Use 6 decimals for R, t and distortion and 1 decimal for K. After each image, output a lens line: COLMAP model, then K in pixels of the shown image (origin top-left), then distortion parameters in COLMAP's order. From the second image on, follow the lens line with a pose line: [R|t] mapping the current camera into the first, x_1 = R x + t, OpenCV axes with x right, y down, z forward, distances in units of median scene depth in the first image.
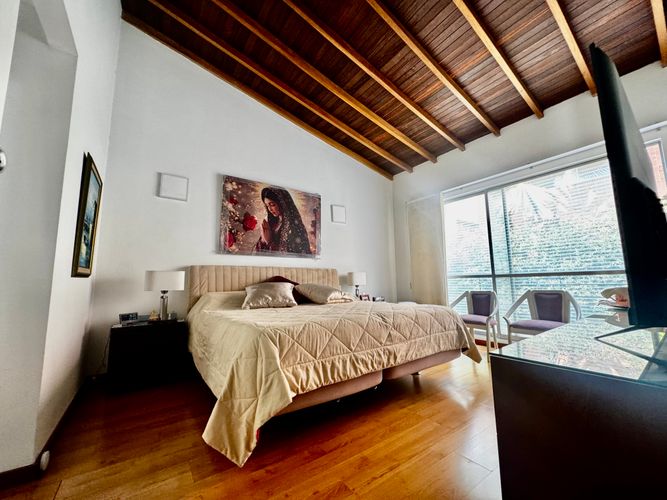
lens RADIAL K [[266.4, 0, 333.5], [0, 266.4, 250.0], [0, 0, 1]] dist [-0.001073, 0.000240]
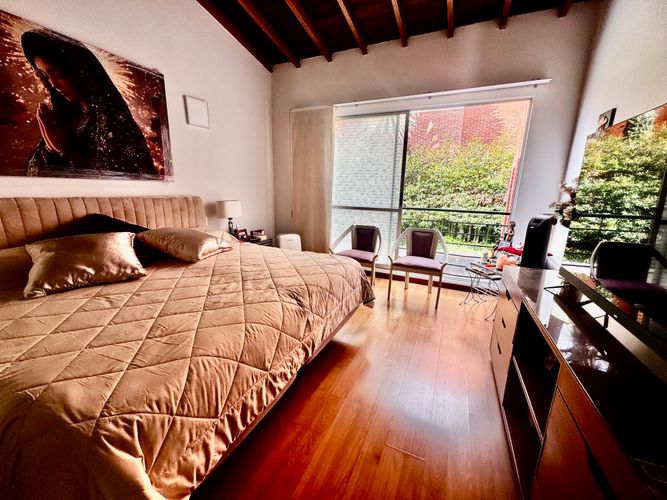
lens RADIAL K [[266.4, 0, 333.5], [0, 266.4, 250.0], [0, 0, 1]] dist [-0.001073, 0.000240]
pose [[0.870497, -0.077824, 0.485982, -0.044670], [-0.094052, 0.942919, 0.319464, -0.070710], [-0.483104, -0.323800, 0.813489, 0.228305]]
